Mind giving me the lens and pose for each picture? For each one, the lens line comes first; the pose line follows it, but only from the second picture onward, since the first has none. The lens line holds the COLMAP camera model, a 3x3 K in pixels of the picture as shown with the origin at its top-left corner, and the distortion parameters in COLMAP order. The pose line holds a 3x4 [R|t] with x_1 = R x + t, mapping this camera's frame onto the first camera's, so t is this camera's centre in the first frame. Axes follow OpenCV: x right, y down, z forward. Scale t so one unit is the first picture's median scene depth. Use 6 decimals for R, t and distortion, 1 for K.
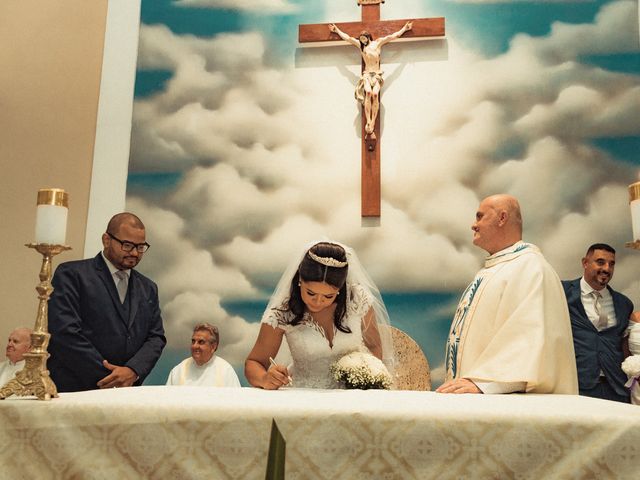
lens RADIAL K [[547.4, 0, 326.9], [0, 547.4, 250.2], [0, 0, 1]] dist [-0.043310, 0.153666]
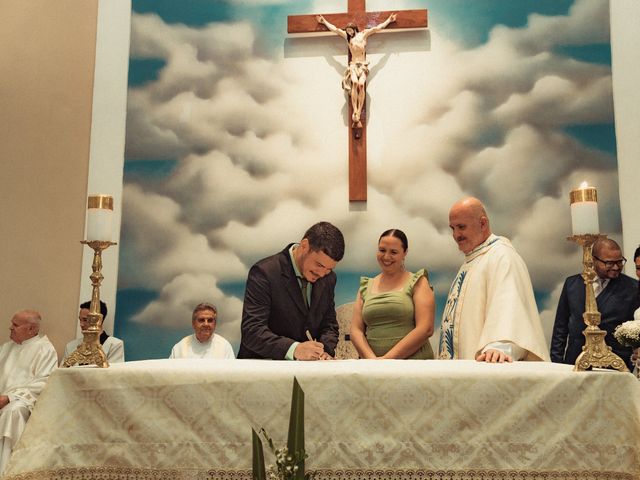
lens RADIAL K [[595.3, 0, 320.0], [0, 595.3, 240.0], [0, 0, 1]] dist [-0.035056, 0.262991]
pose [[0.999578, -0.008623, 0.027748, -0.025830], [0.007715, 0.999437, 0.032642, -0.024162], [-0.028013, -0.032414, 0.999082, -0.153989]]
